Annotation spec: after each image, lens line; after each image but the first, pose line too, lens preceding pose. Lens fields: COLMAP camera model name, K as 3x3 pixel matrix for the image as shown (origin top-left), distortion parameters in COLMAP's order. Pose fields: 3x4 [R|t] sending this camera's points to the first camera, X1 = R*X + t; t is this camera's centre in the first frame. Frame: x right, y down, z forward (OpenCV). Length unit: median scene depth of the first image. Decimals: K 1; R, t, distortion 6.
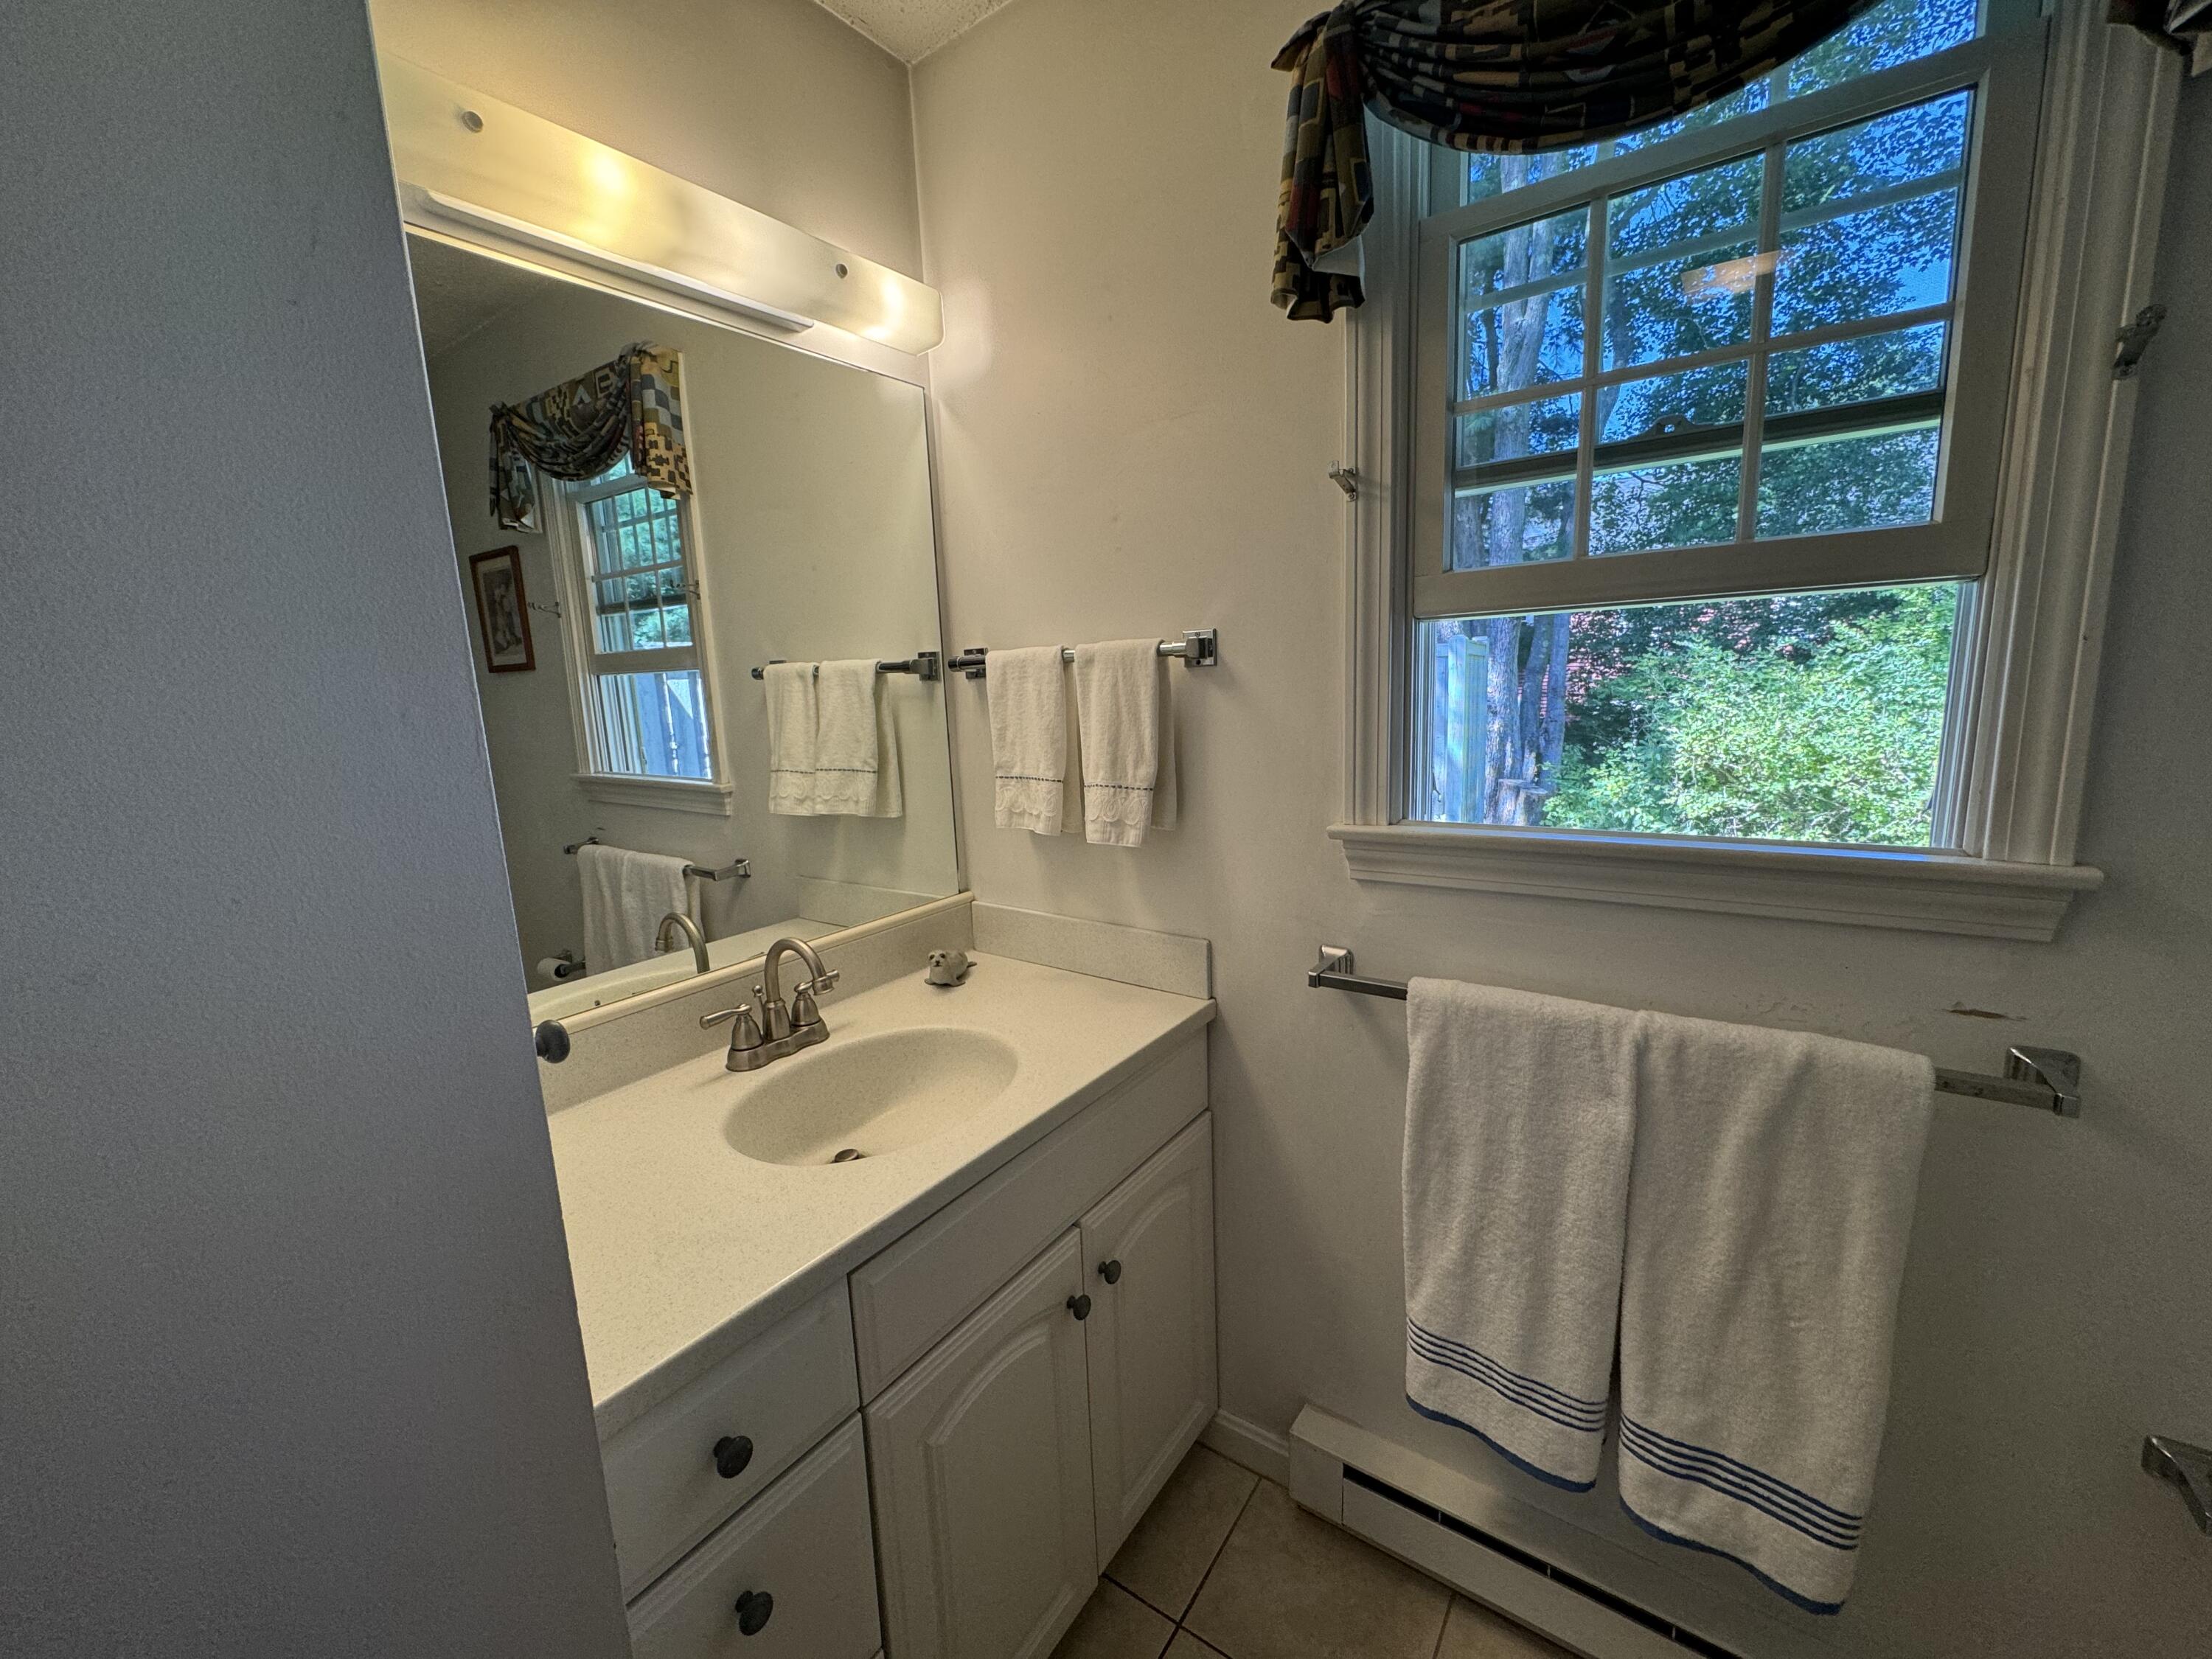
lens RADIAL K [[883.5, 0, 1106.0], [0, 883.5, 828.4], [0, 0, 1]] dist [-0.004316, 0.000104]
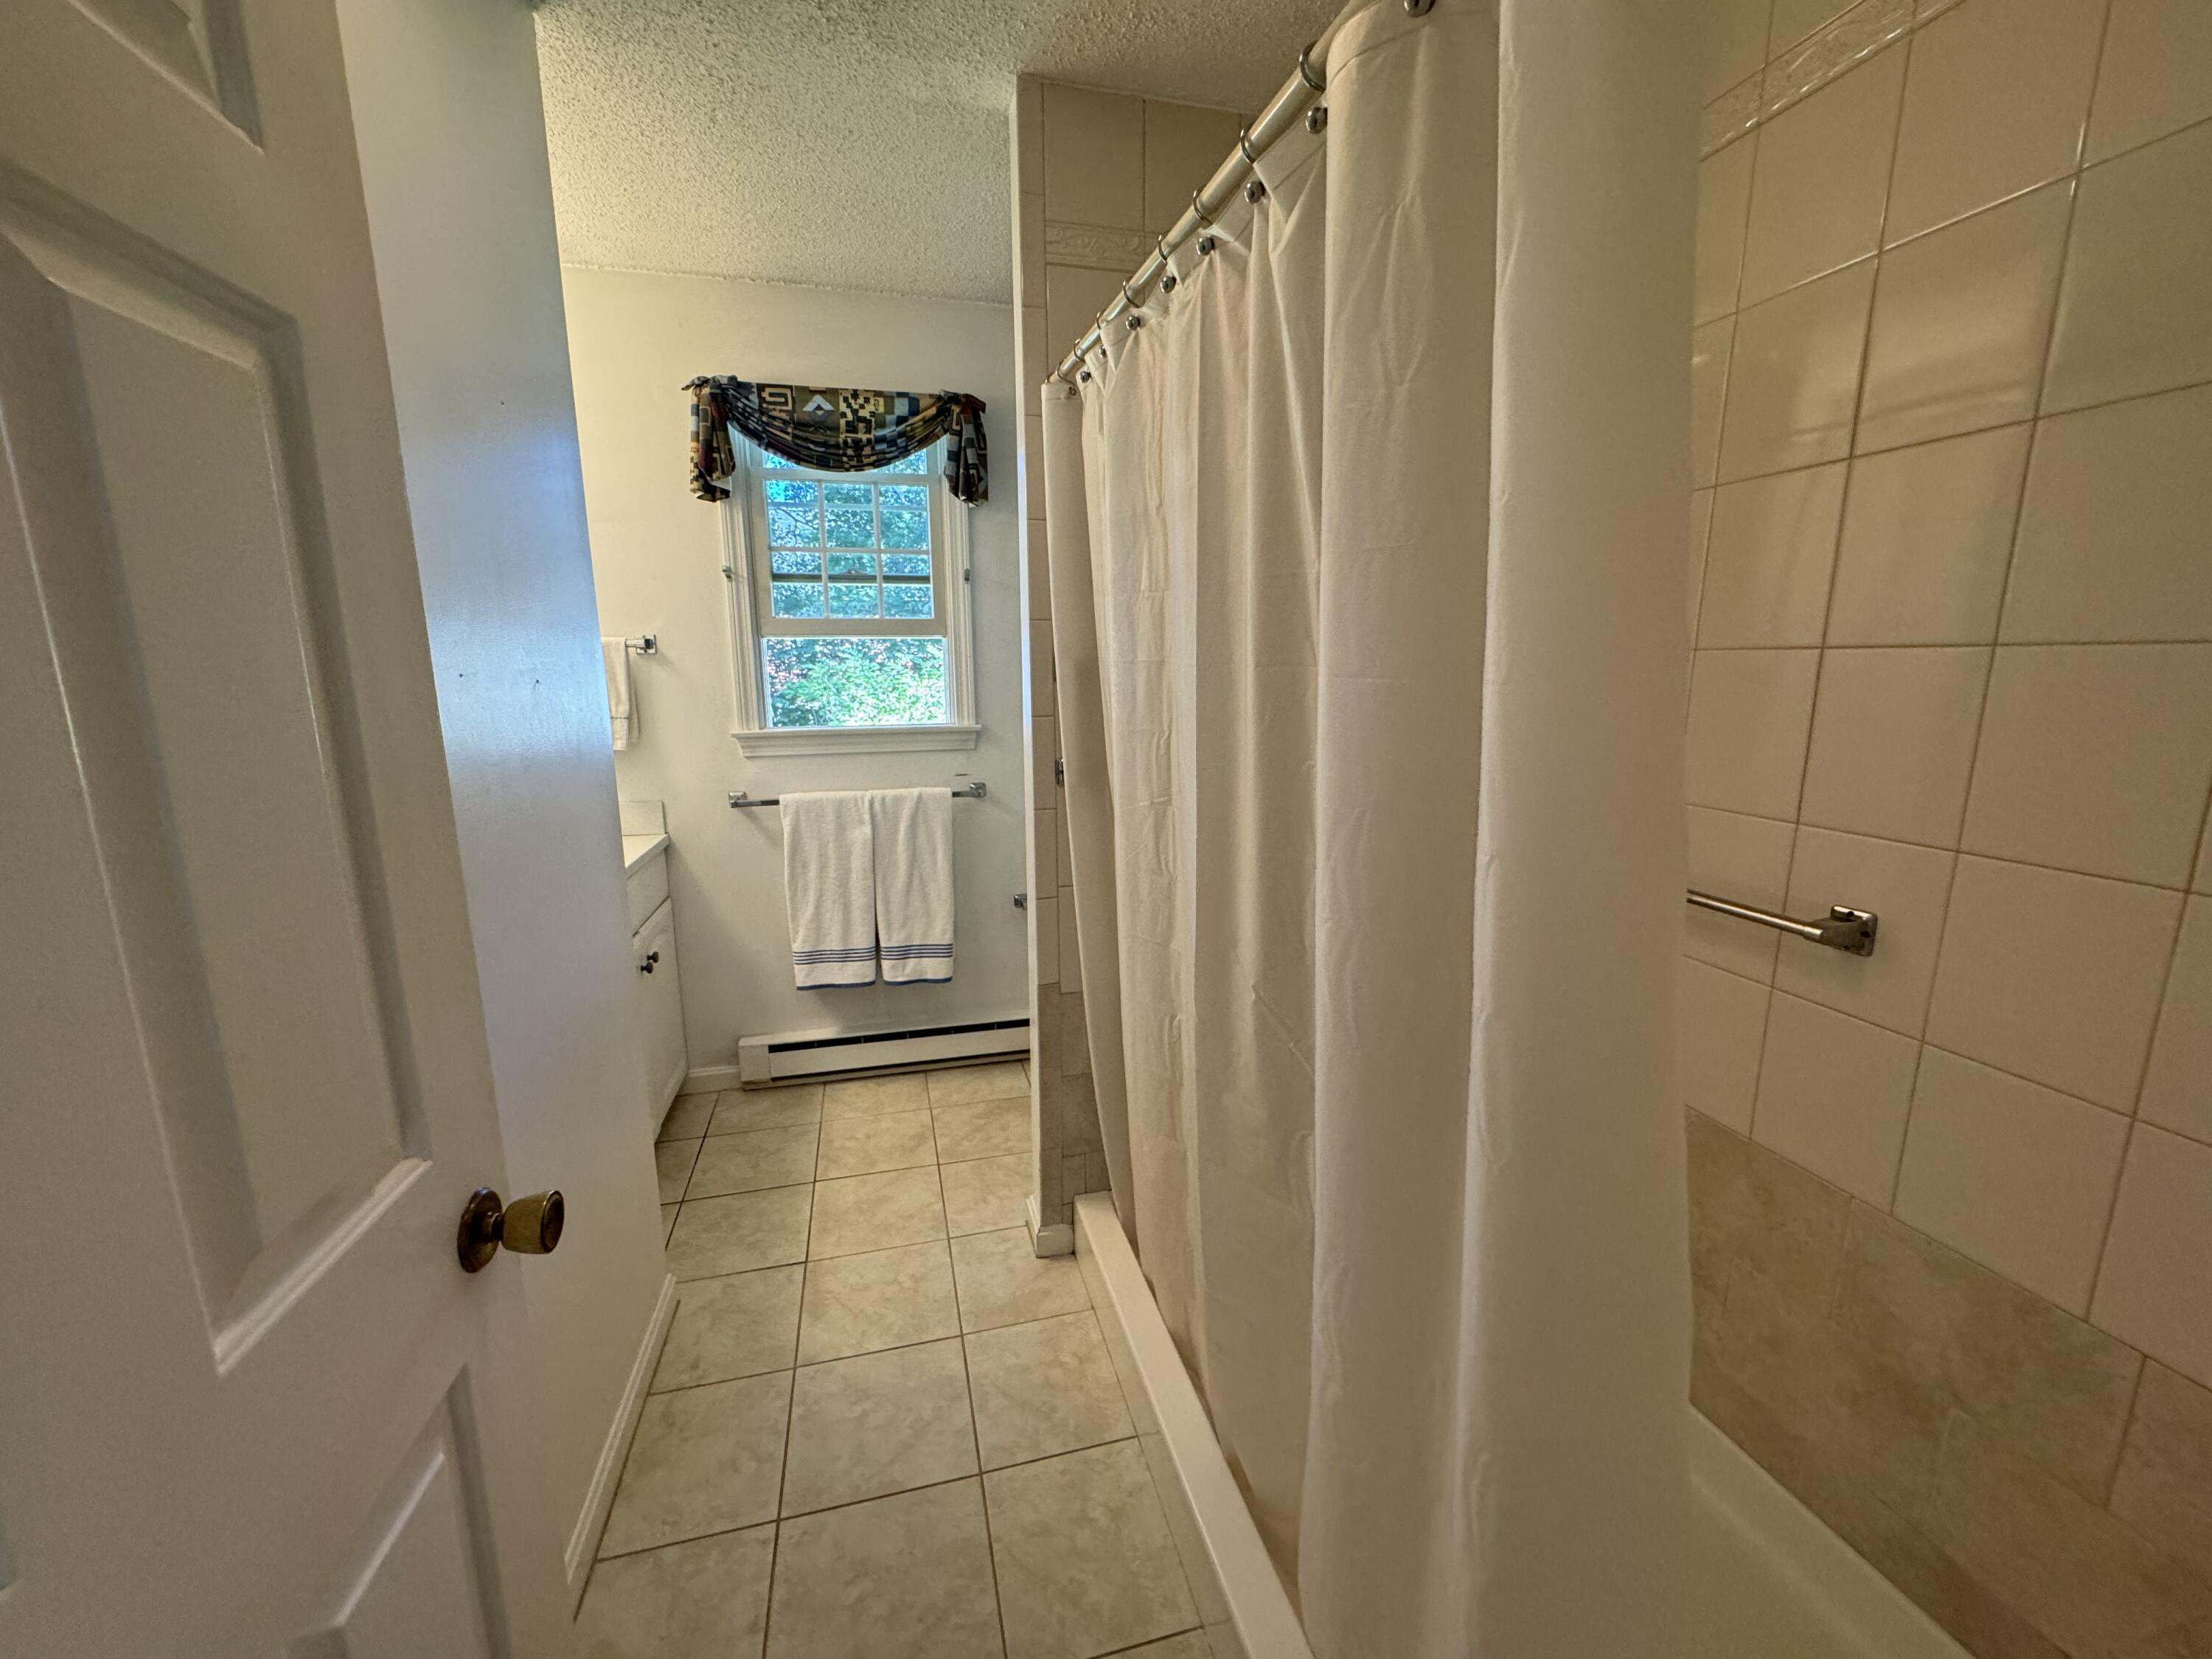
lens RADIAL K [[883.5, 0, 1109.3], [0, 883.5, 830.8], [0, 0, 1]] dist [-0.004316, 0.000104]
pose [[0.647610, -0.103188, 0.754953, -0.909745], [0.106177, 0.993342, 0.044692, 0.273814], [-0.754538, 0.051216, 0.654255, -1.232240]]
